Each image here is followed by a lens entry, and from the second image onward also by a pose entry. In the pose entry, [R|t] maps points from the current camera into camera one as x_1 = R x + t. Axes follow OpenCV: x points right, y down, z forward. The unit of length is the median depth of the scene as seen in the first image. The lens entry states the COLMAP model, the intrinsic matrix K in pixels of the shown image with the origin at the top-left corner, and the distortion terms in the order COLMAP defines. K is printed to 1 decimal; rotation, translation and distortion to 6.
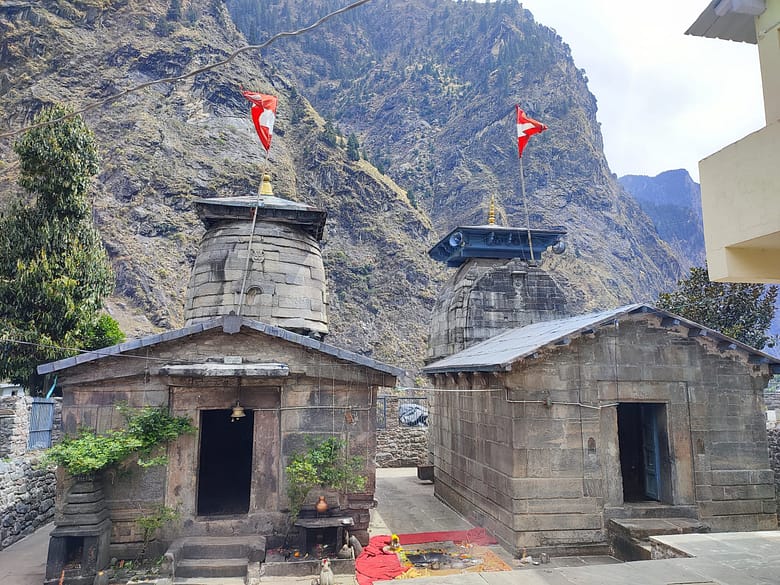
lens RADIAL K [[562.5, 0, 390.0], [0, 562.5, 292.5], [0, 0, 1]] dist [0.034002, -0.004235]
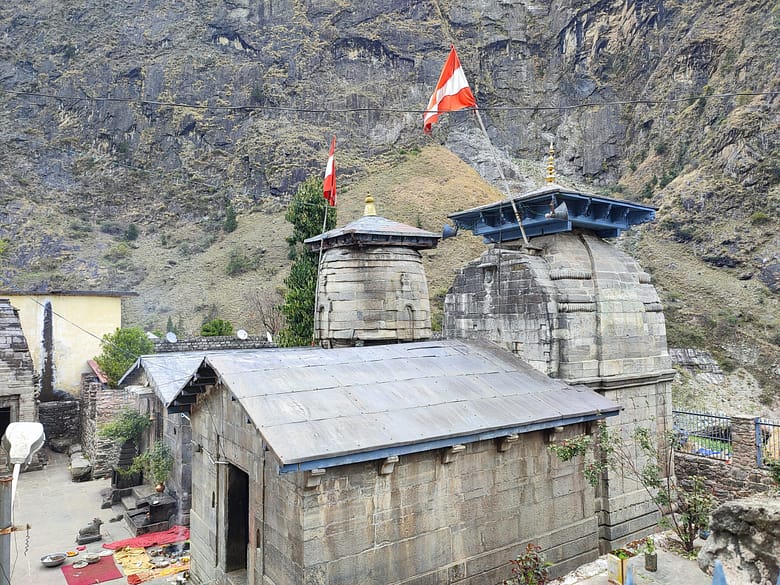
lens RADIAL K [[562.5, 0, 390.0], [0, 562.5, 292.5], [0, 0, 1]] dist [0.034002, -0.004235]
pose [[0.421508, -0.053522, -0.905244, 0.866469], [0.156493, 0.987573, 0.014478, -0.030700], [0.893219, -0.147766, 0.424646, 0.565435]]
